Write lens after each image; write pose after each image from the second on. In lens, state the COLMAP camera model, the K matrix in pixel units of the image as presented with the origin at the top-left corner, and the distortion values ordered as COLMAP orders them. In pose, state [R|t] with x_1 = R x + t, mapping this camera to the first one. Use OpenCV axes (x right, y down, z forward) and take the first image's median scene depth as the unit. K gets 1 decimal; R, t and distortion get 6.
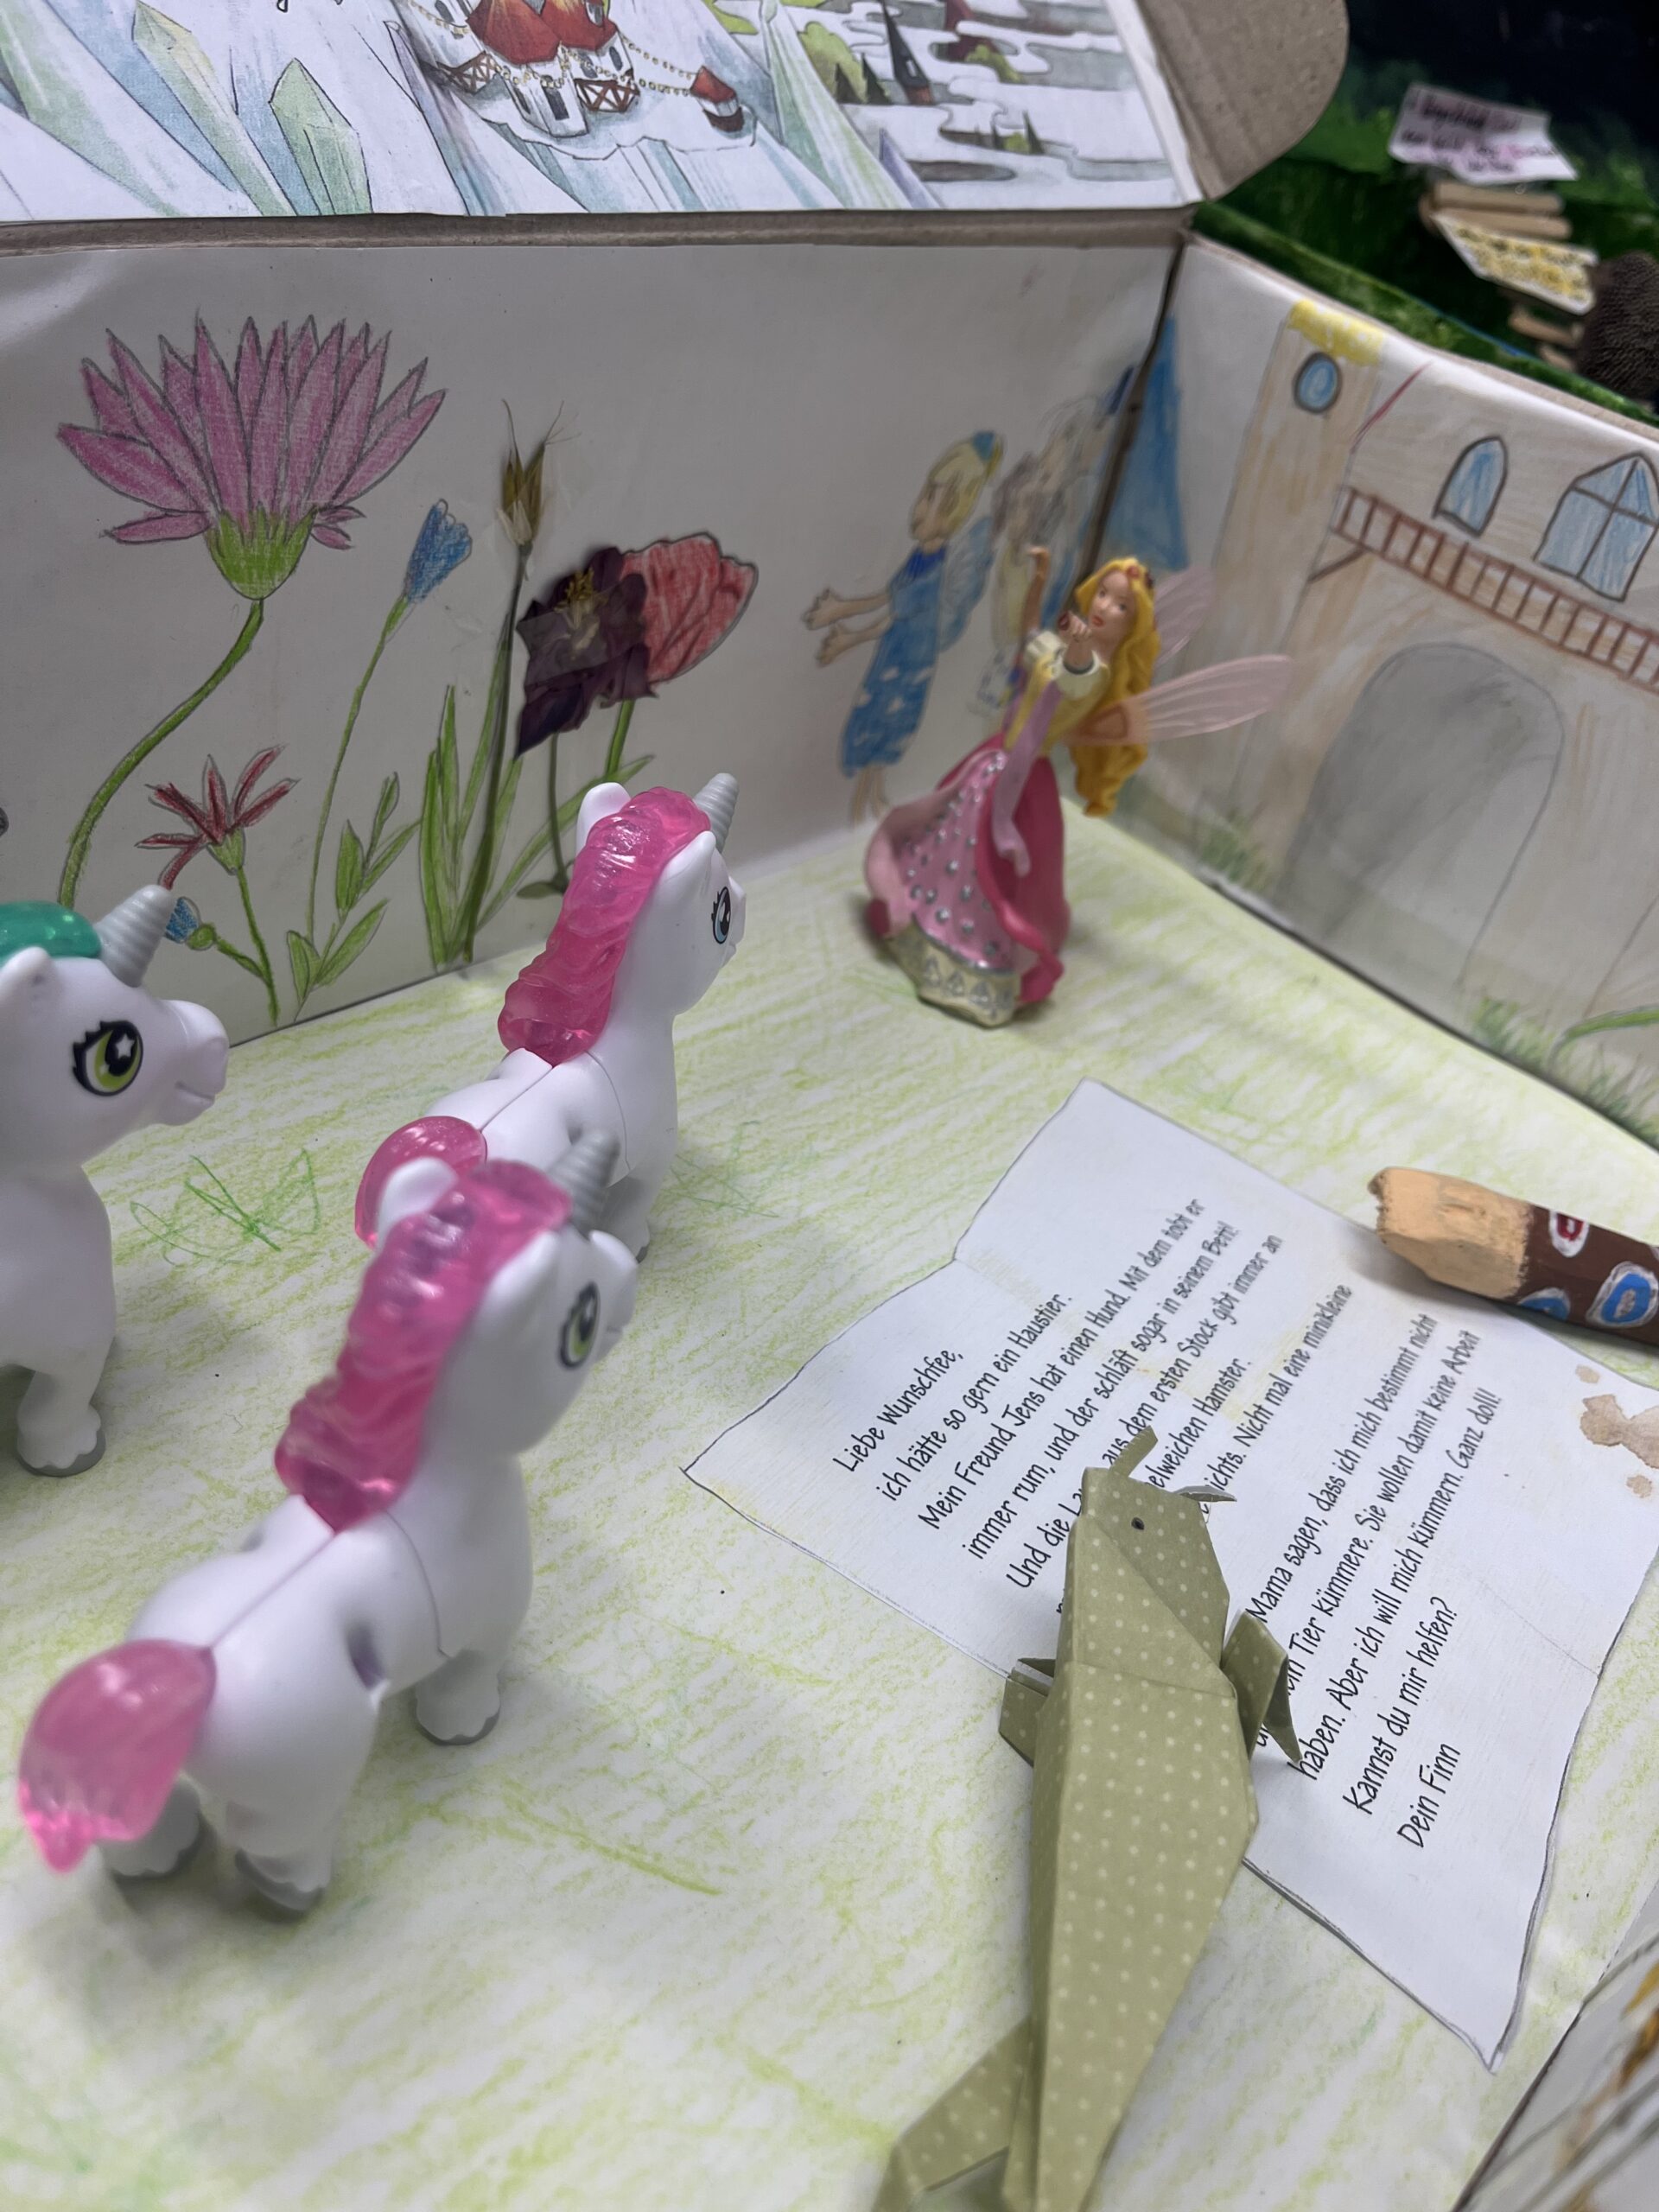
lens RADIAL K [[1771.5, 0, 829.5], [0, 1771.5, 1106.0], [0, 0, 1]] dist [0.058494, -0.128049]
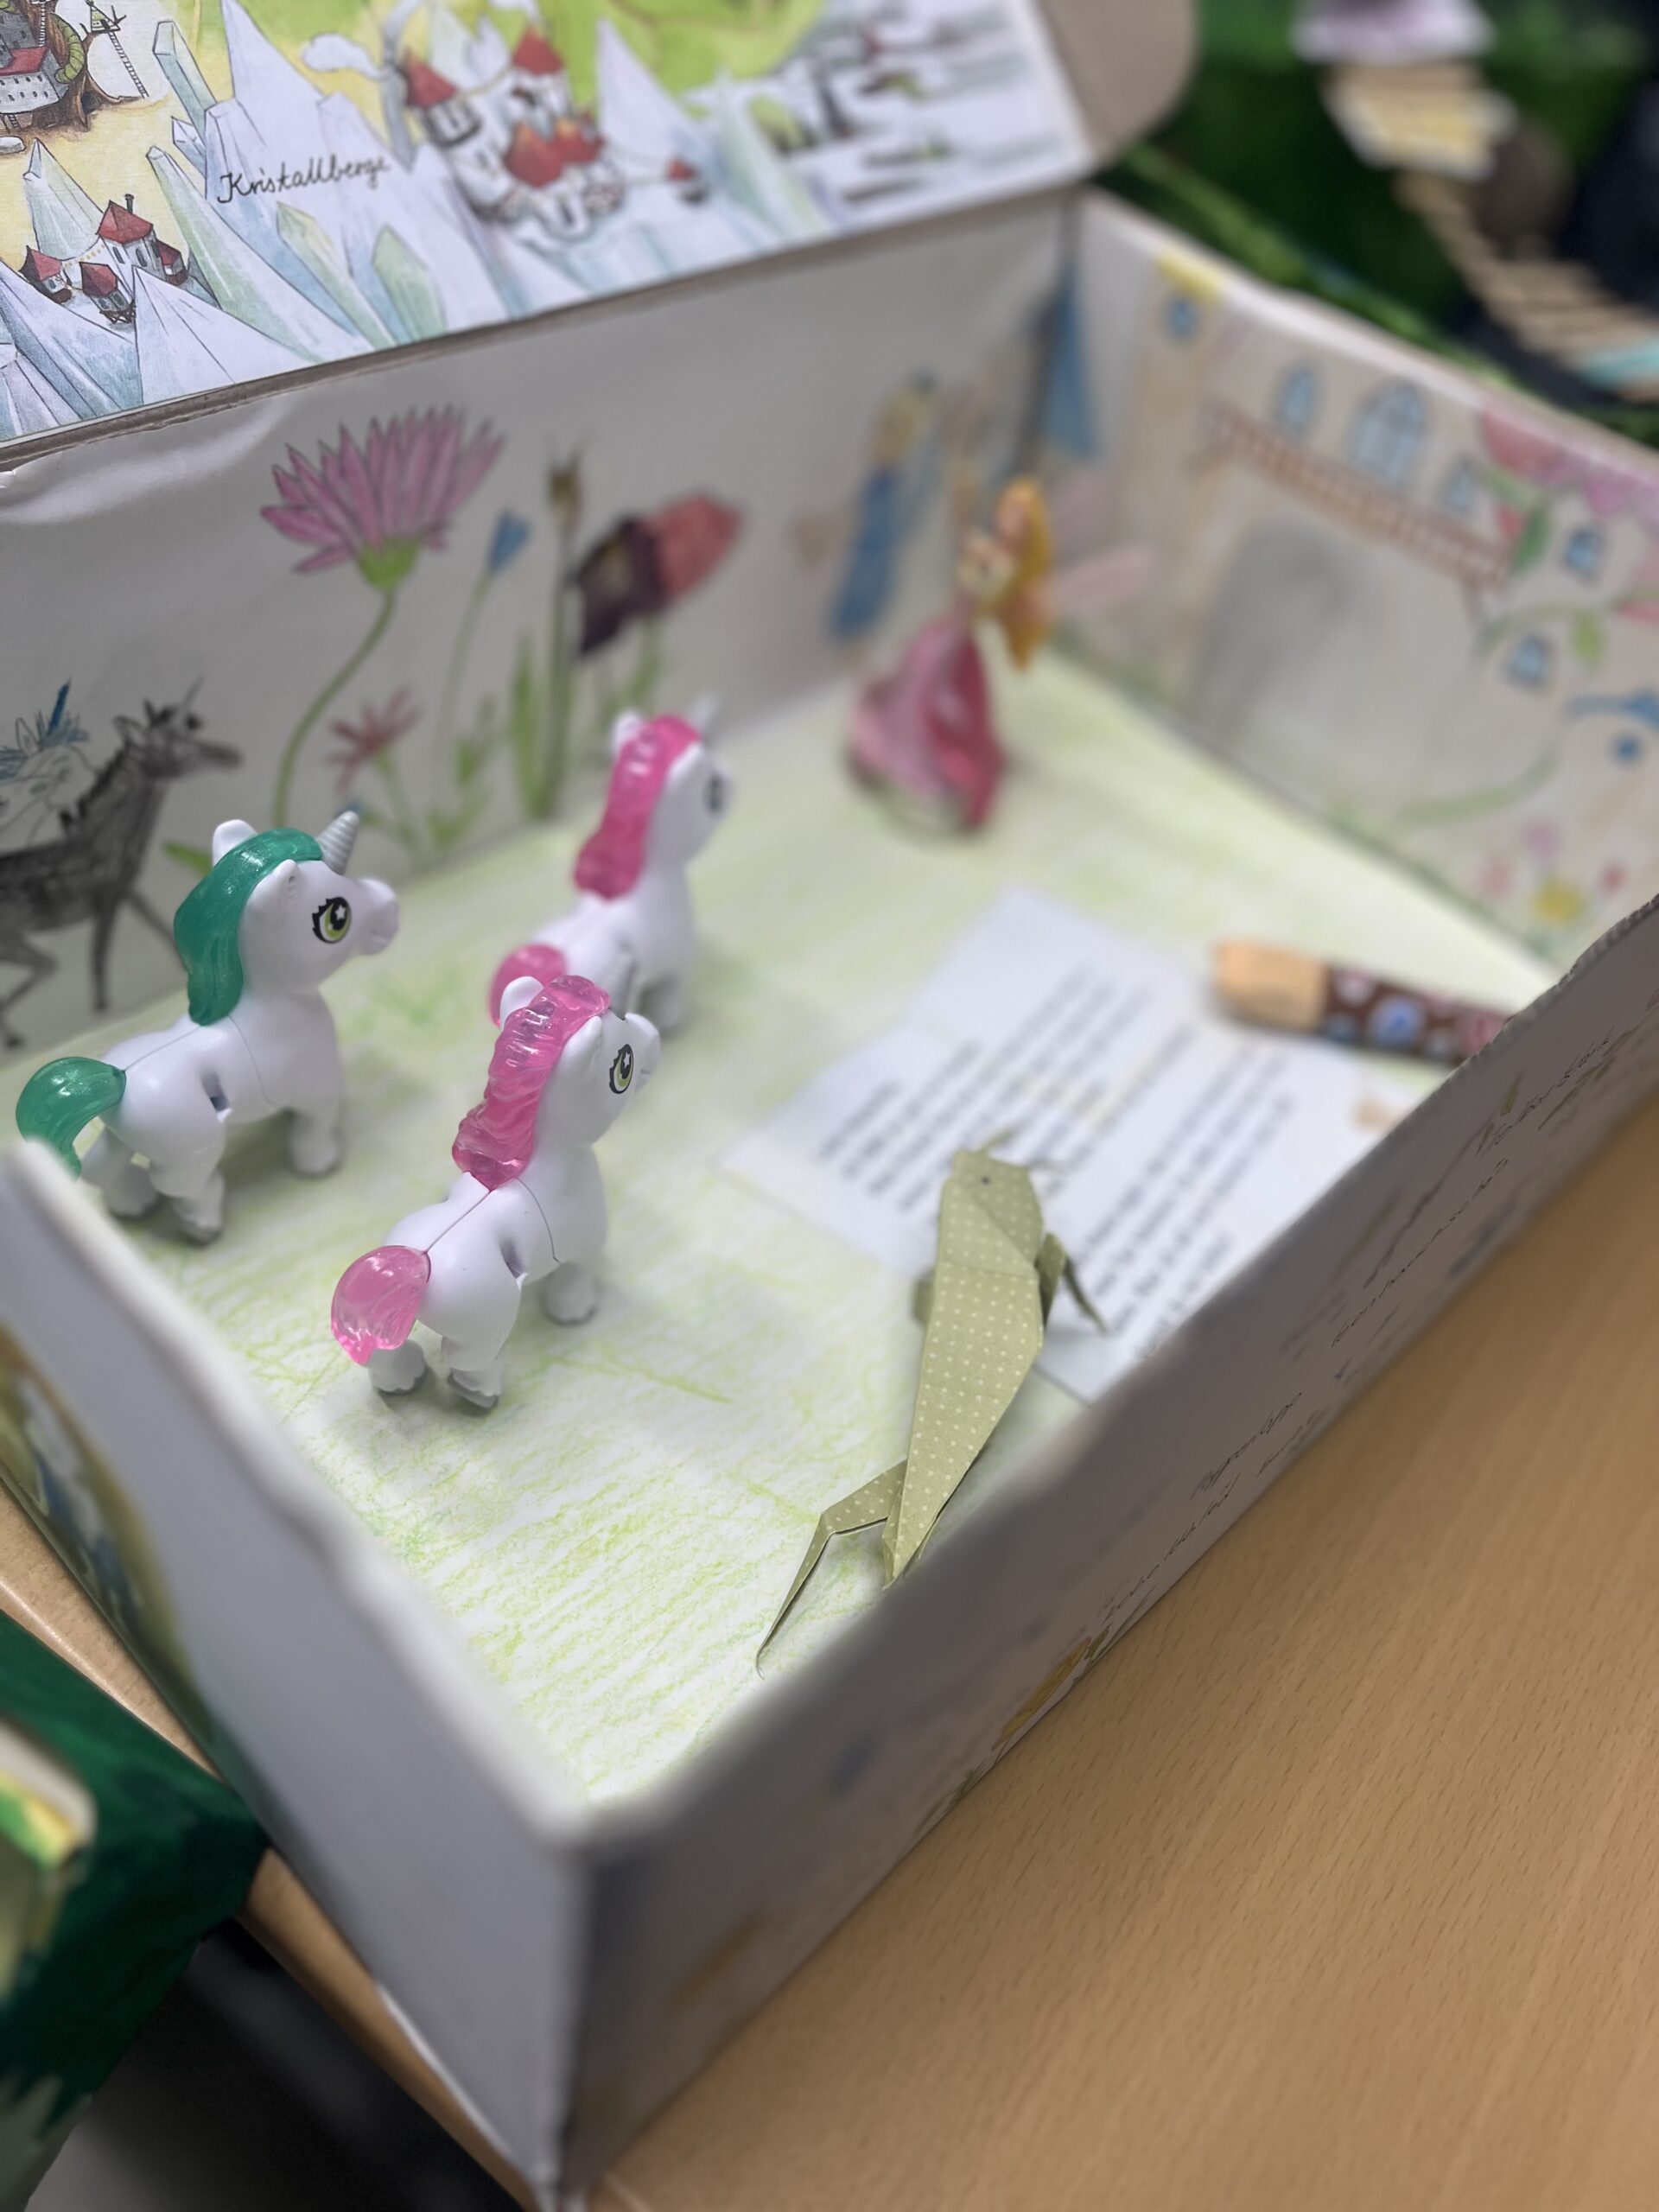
lens RADIAL K [[1771.5, 0, 829.5], [0, 1771.5, 1106.0], [0, 0, 1]] dist [0.058494, -0.128049]
pose [[0.996679, -0.040073, -0.070882, 0.146096], [0.049119, 0.990182, 0.130873, -0.044675], [0.064942, -0.133920, 0.988862, -0.556518]]
